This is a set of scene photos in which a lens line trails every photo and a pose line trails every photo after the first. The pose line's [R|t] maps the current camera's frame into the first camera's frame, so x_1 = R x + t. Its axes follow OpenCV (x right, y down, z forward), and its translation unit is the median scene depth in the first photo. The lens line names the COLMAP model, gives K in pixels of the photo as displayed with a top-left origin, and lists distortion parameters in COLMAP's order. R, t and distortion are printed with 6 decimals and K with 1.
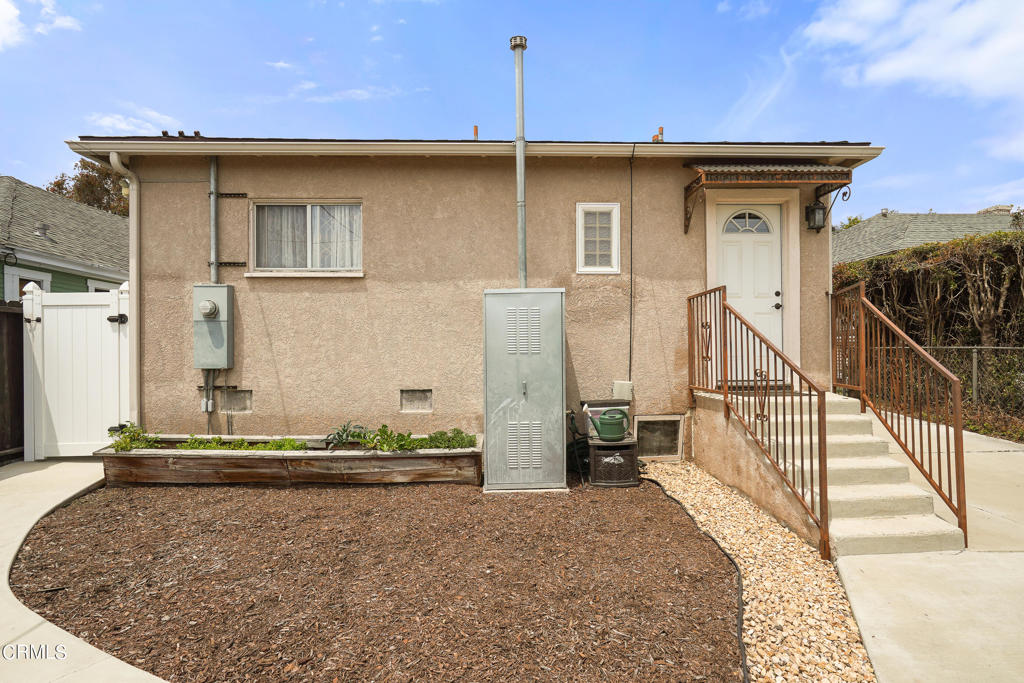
lens RADIAL K [[471.8, 0, 515.3], [0, 471.8, 349.6], [0, 0, 1]] dist [-0.001928, 0.000757]
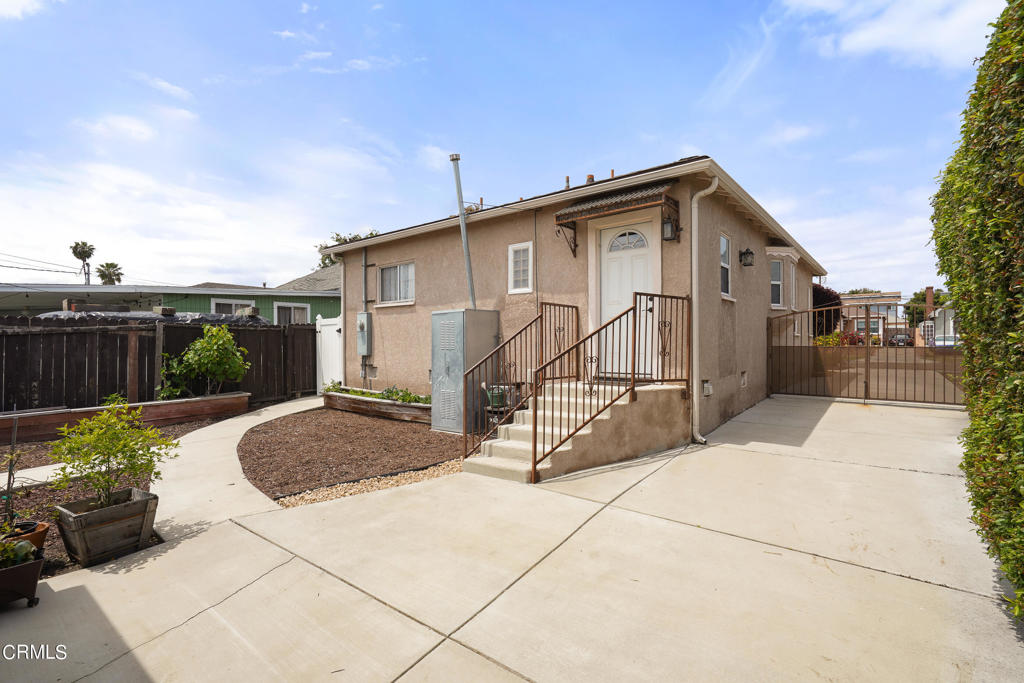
lens RADIAL K [[471.8, 0, 511.0], [0, 471.8, 343.5], [0, 0, 1]] dist [-0.001928, 0.000757]
pose [[0.764114, 0.001880, -0.645078, 1.081043], [0.002214, 0.999982, 0.005536, -0.017850], [0.645077, -0.005658, 0.764097, -0.104654]]
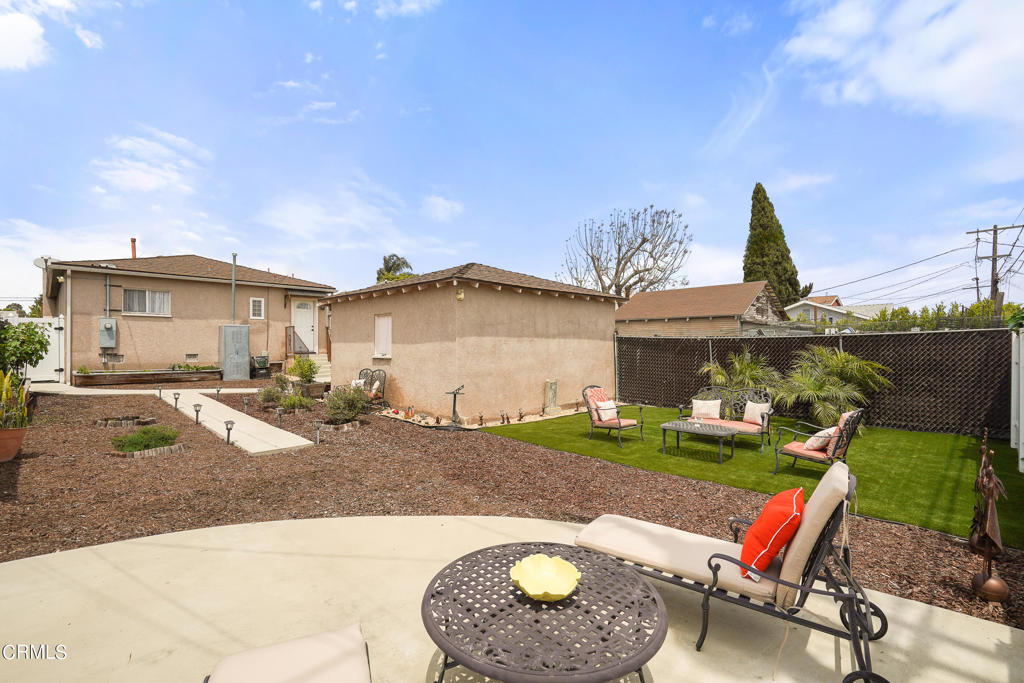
lens RADIAL K [[471.8, 0, 513.7], [0, 471.8, 343.0], [0, 0, 1]] dist [-0.001928, 0.000757]
pose [[0.722970, 0.008082, 0.690832, -0.823530], [-0.004642, 0.999966, -0.006841, 0.022539], [-0.690864, 0.001739, 0.722983, -2.692721]]
